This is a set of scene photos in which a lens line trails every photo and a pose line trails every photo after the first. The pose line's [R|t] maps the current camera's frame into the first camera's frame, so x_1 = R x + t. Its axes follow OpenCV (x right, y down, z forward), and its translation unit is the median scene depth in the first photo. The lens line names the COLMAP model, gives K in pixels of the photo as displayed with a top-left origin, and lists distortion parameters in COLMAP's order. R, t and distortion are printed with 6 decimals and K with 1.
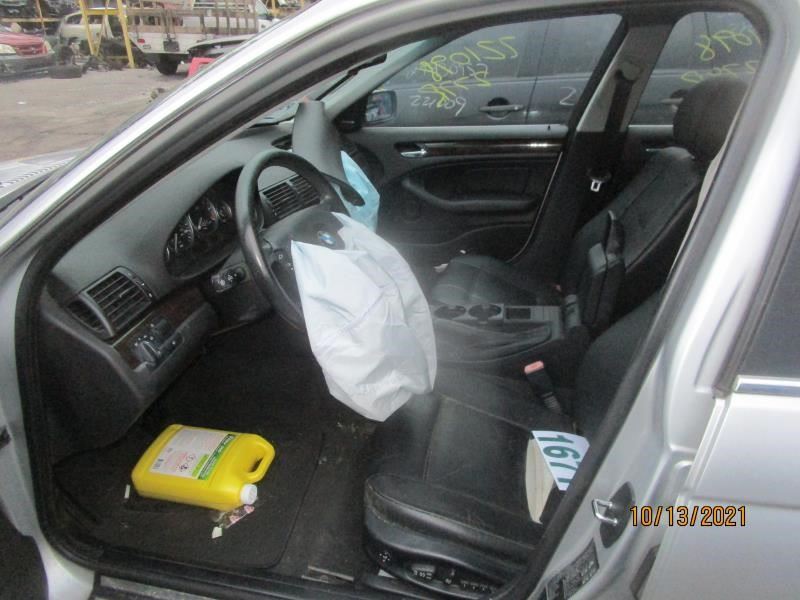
lens RADIAL K [[591.2, 0, 400.0], [0, 591.2, 300.0], [0, 0, 1]] dist [-0.001985, -0.003817]
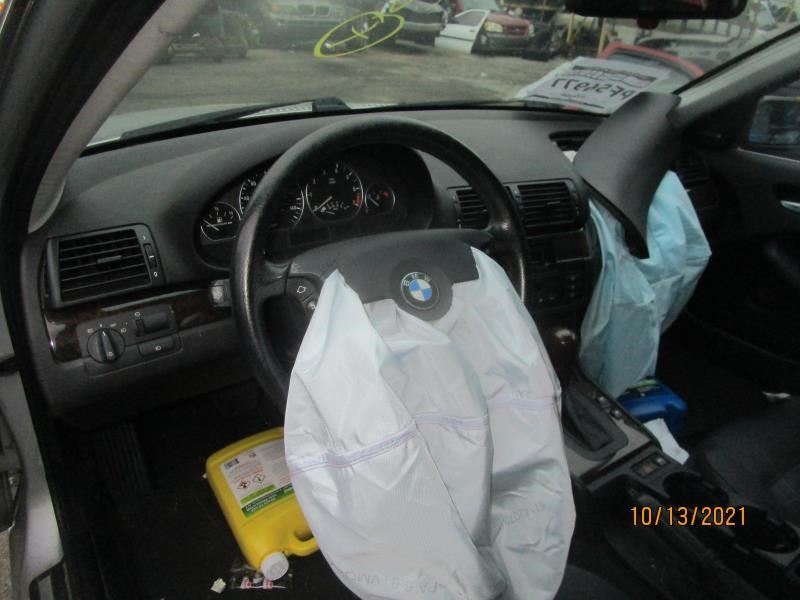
lens RADIAL K [[572.1, 0, 400.0], [0, 572.1, 300.0], [0, 0, 1]] dist [-0.025900, -0.003510]
pose [[0.722383, 0.370693, -0.583738, 0.147354], [-0.364913, 0.921414, 0.133543, -0.130568], [0.587368, 0.116544, 0.800884, 0.459051]]
